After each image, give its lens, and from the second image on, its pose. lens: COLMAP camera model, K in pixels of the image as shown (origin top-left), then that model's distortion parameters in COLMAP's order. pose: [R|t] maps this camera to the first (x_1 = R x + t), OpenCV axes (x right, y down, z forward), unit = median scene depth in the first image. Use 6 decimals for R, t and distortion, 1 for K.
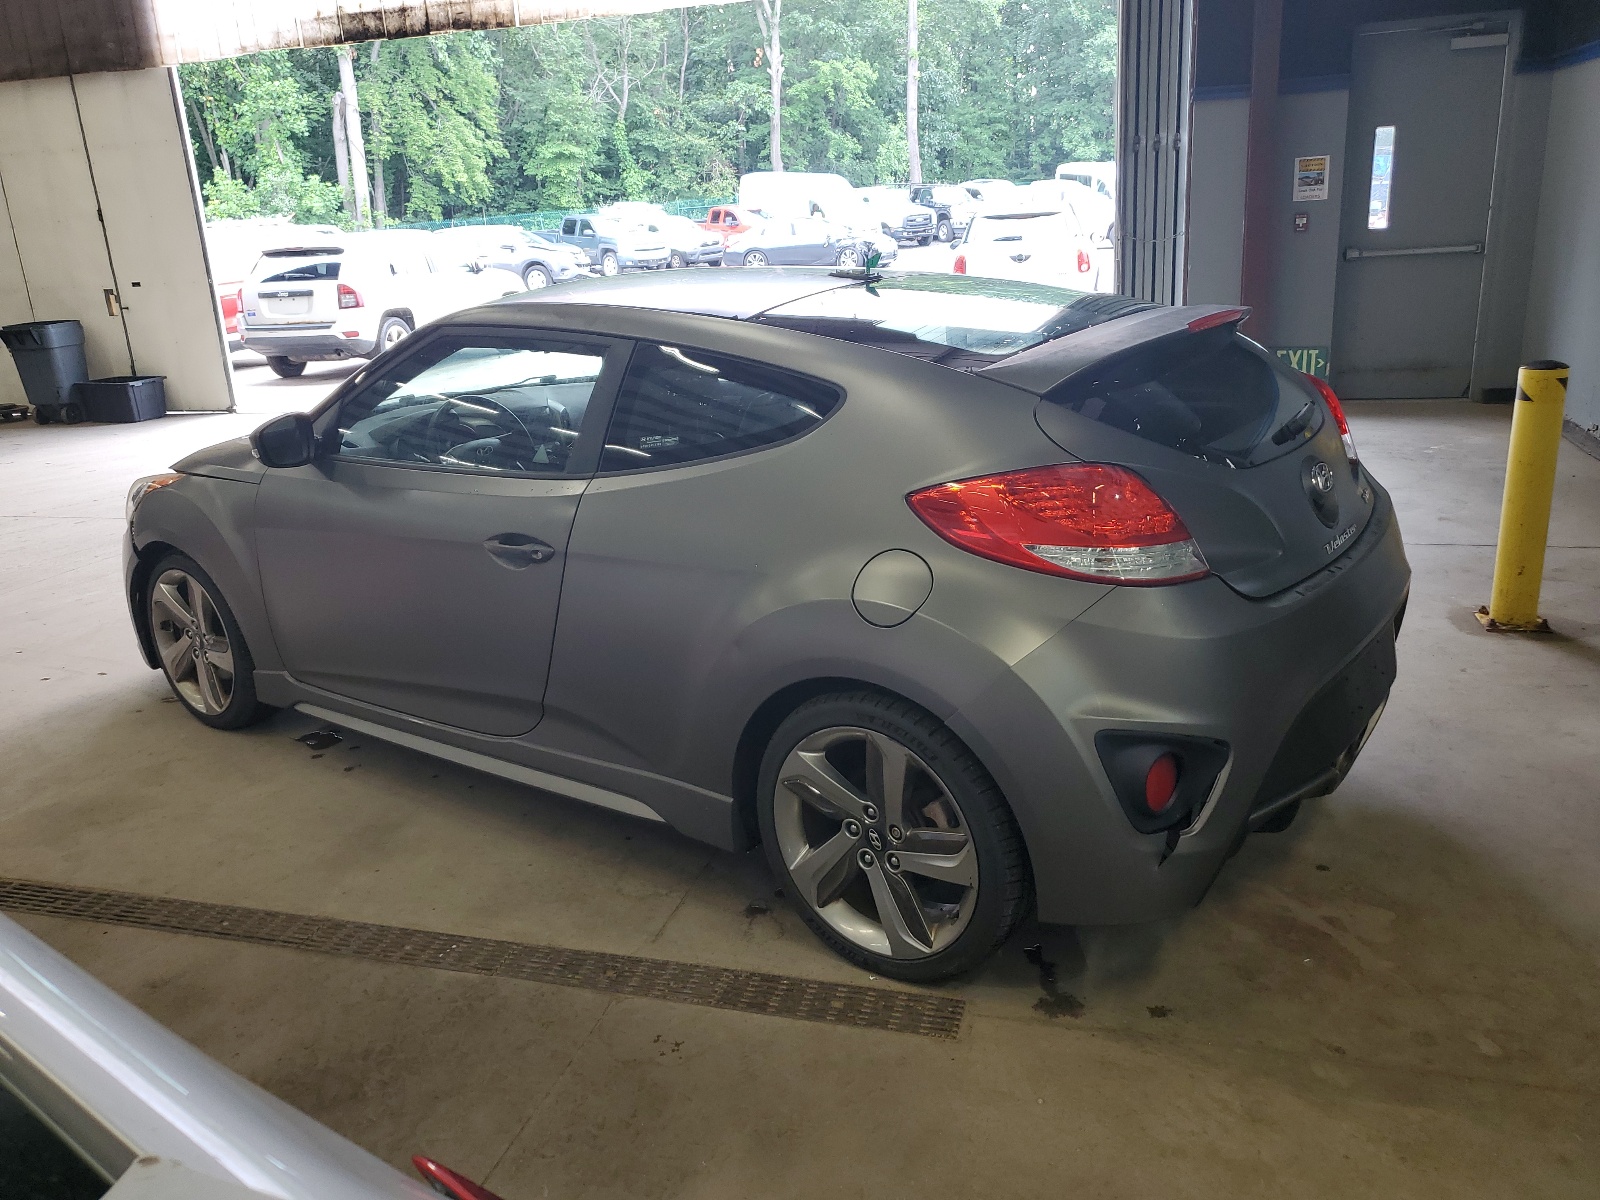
lens RADIAL K [[1252.9, 0, 769.6], [0, 1252.9, 601.0], [0, 0, 1]] dist [0.008963, 0.008984]
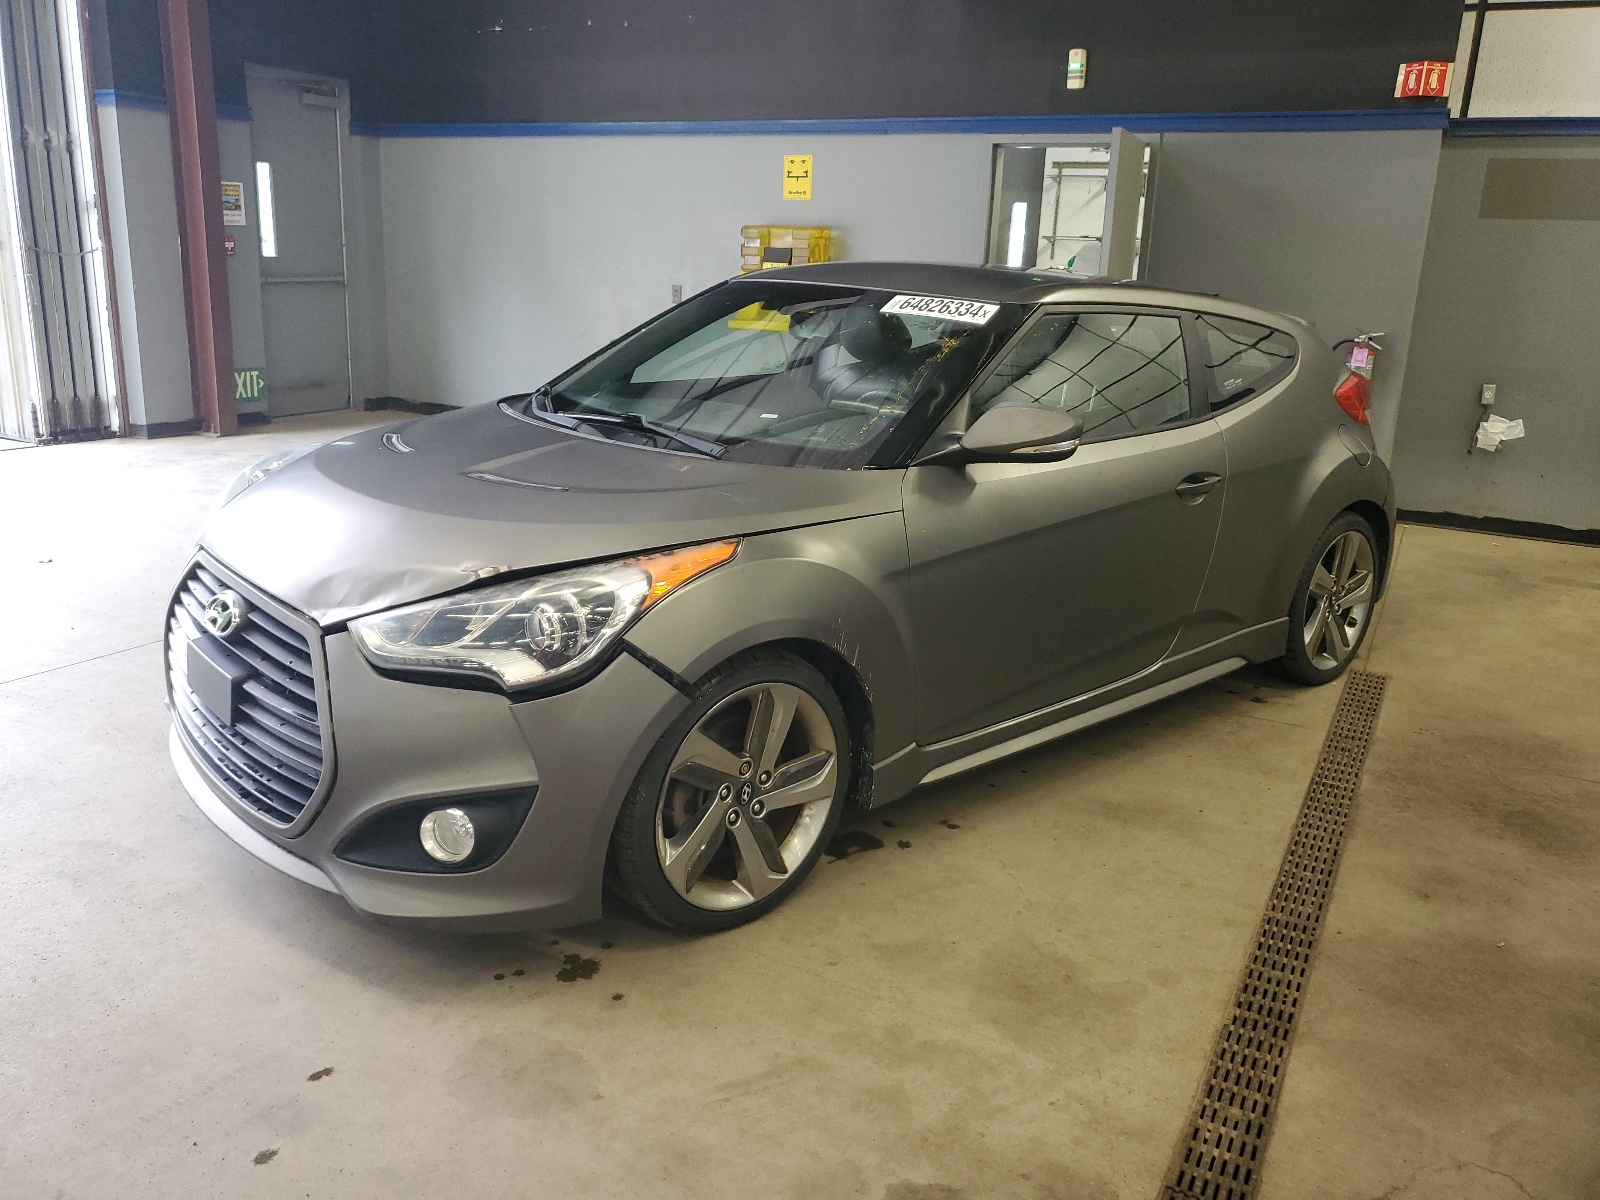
lens RADIAL K [[1252.9, 0, 769.6], [0, 1252.9, 601.0], [0, 0, 1]] dist [0.008963, 0.008984]
pose [[0.196414, -0.204377, 0.958985, -0.494032], [0.242263, 0.957828, 0.154512, -0.074710], [-0.950121, 0.201978, 0.237644, 0.384649]]
